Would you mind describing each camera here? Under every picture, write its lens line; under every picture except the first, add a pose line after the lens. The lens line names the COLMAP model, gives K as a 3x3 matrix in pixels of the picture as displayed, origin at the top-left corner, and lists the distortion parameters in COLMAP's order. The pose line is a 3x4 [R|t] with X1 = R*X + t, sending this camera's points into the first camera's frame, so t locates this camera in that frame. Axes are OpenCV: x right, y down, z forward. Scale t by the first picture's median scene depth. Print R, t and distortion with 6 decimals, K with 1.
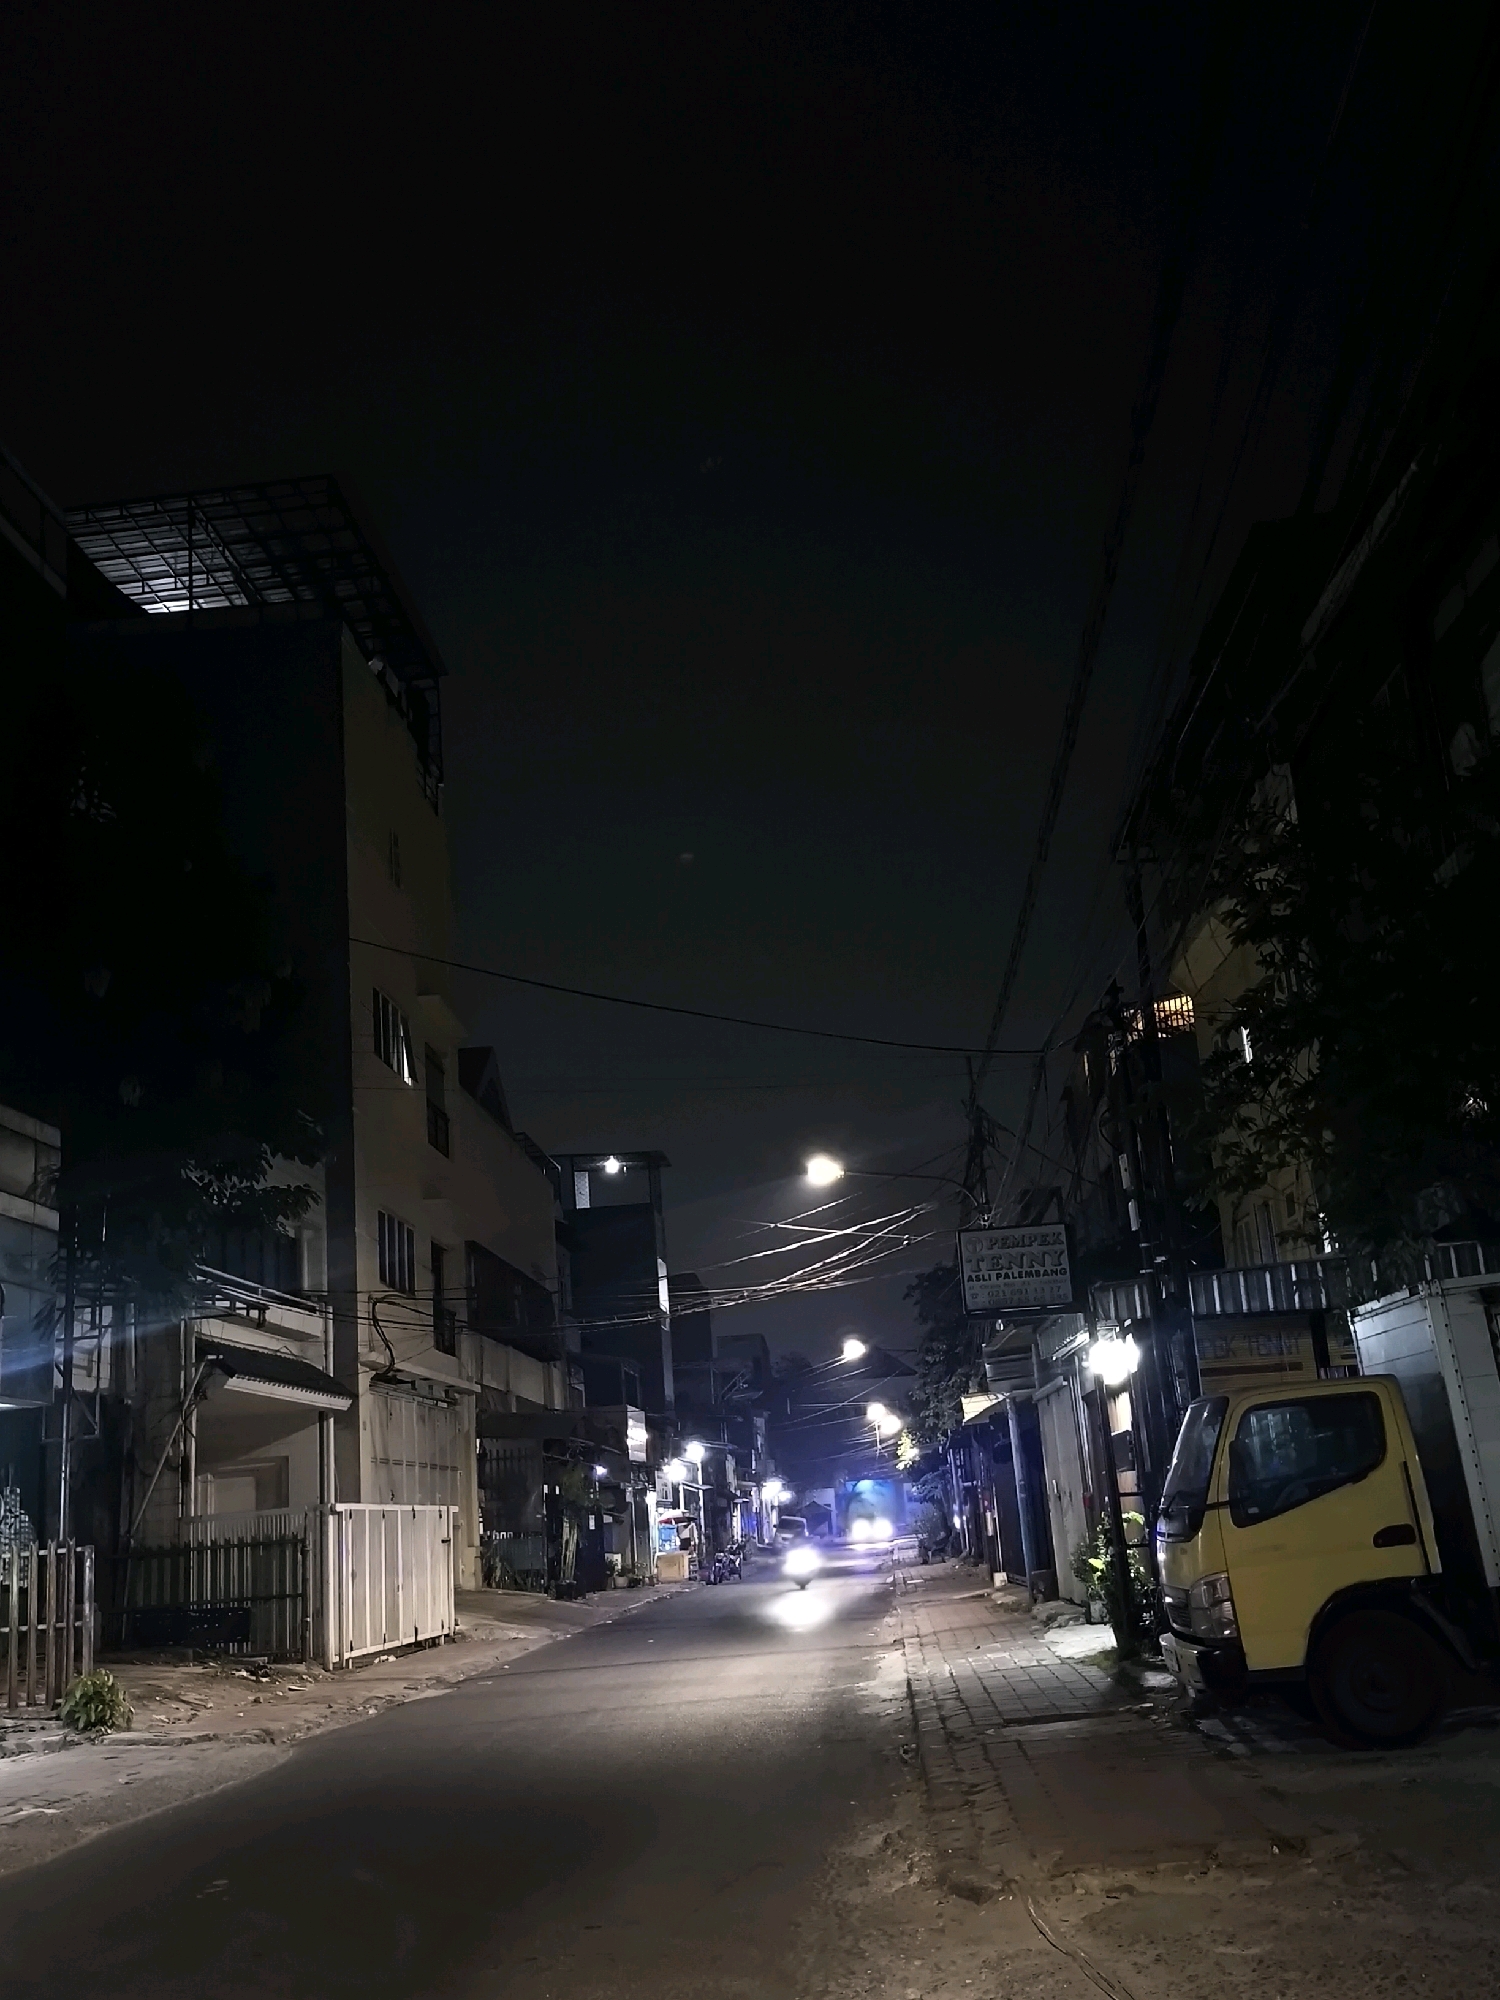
lens RADIAL K [[2042.3, 0, 750.0], [0, 2042.3, 1000.0], [0, 0, 1]] dist [0.071959, 0.022192]
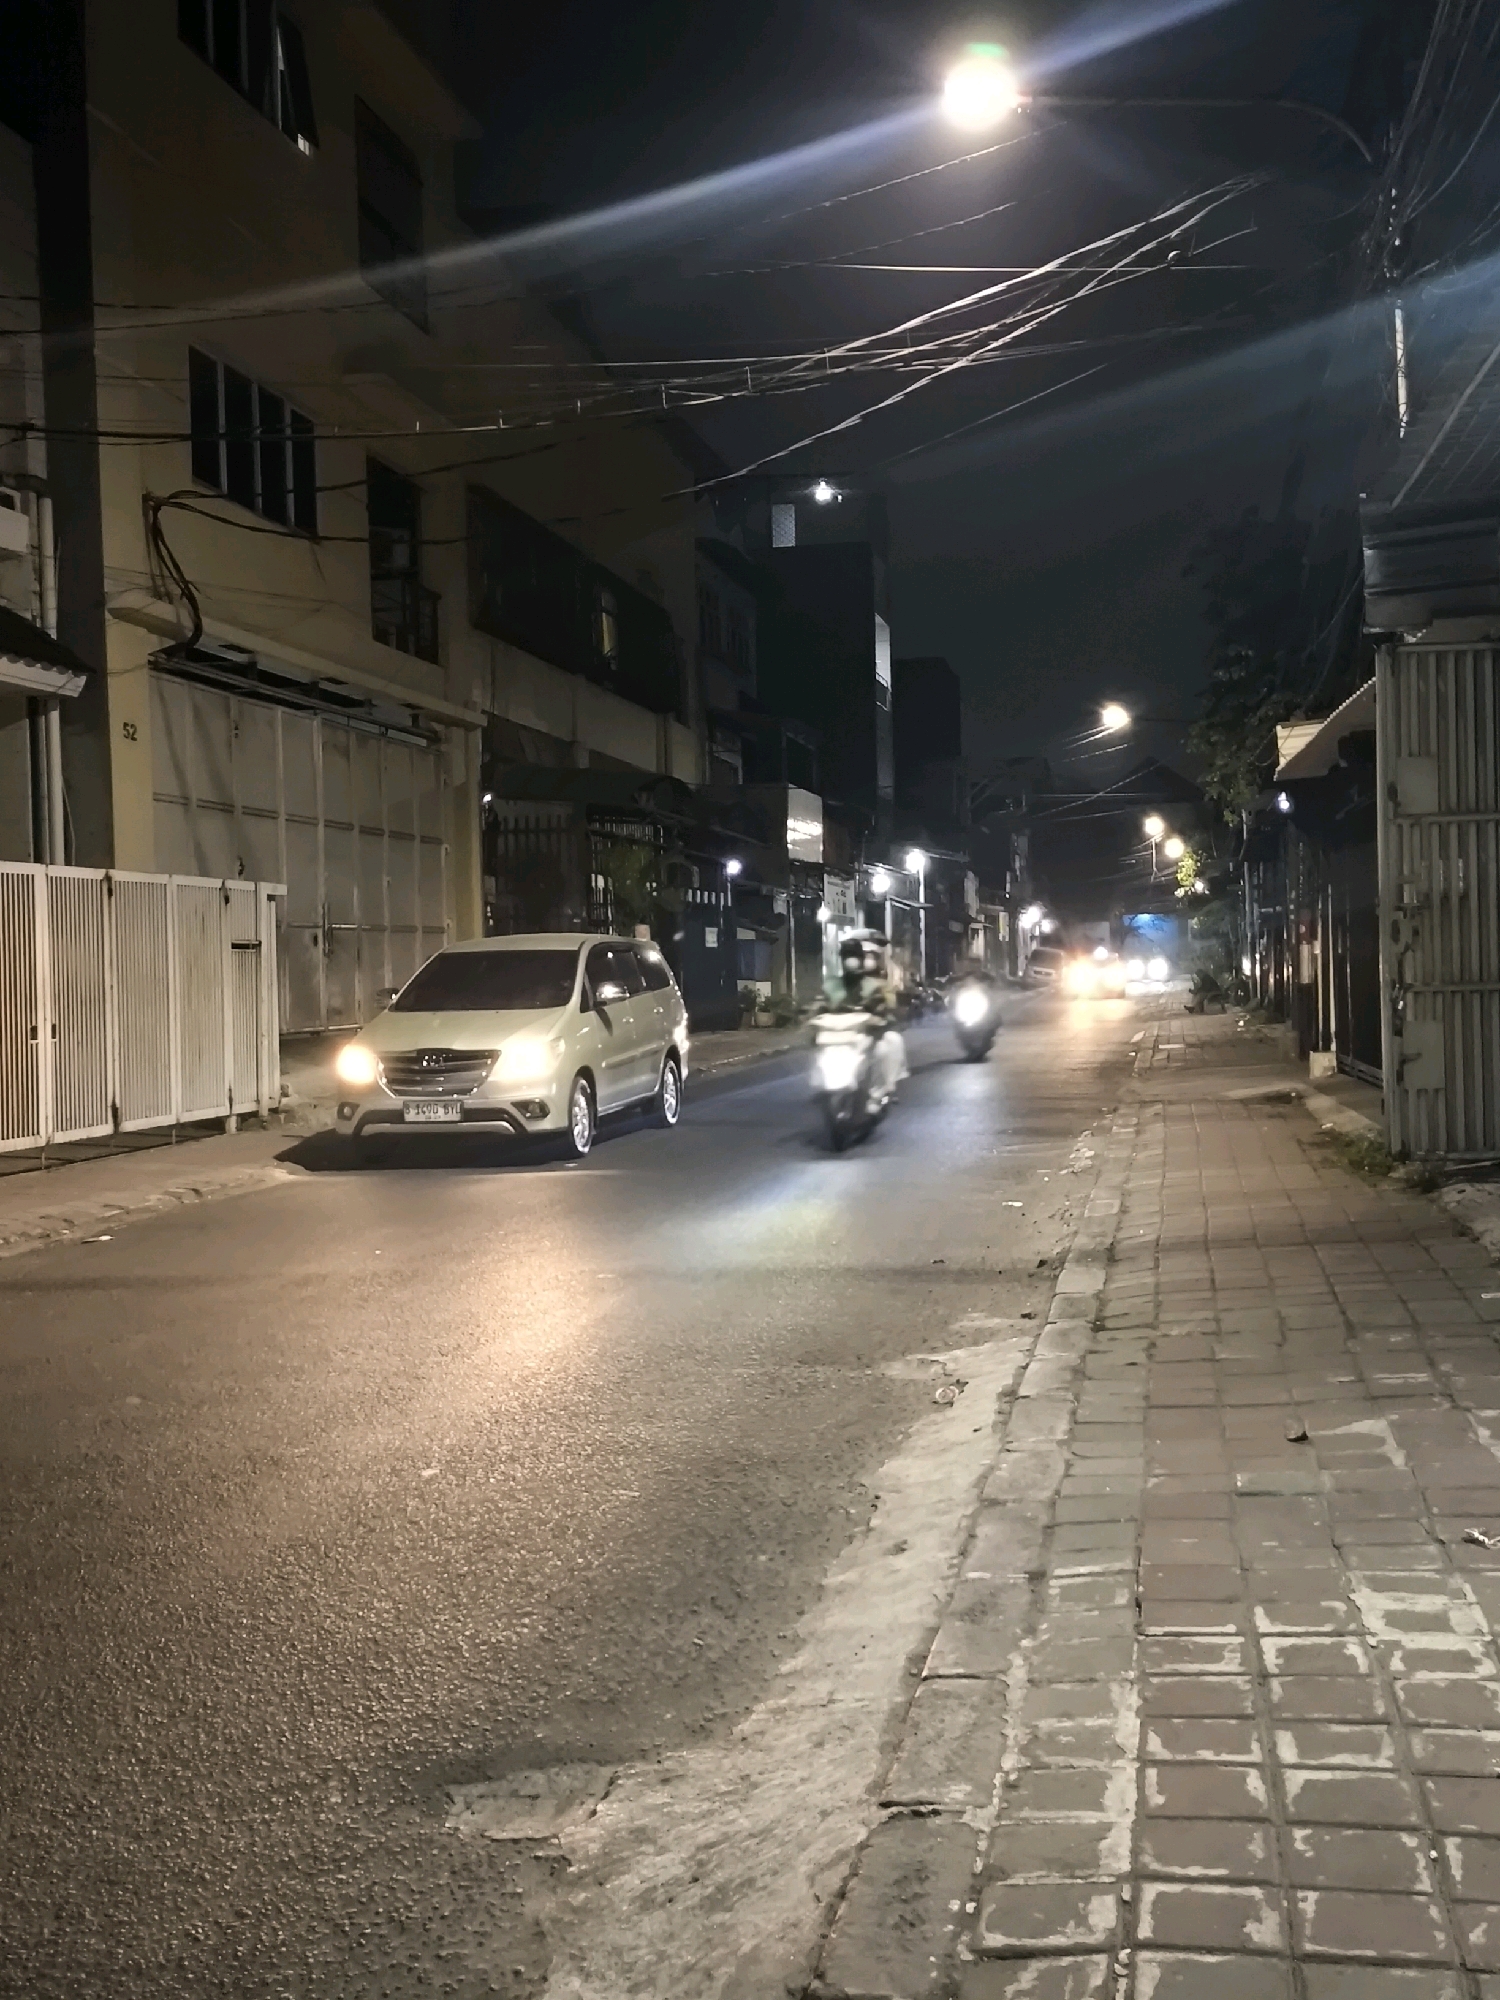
lens RADIAL K [[2042.3, 0, 750.0], [0, 2042.3, 1000.0], [0, 0, 1]] dist [0.071959, 0.022192]
pose [[0.989118, 0.049628, -0.138499, 0.036961], [-0.010234, 0.962318, 0.271735, 0.094654], [0.146766, -0.267360, 0.952354, 0.367765]]
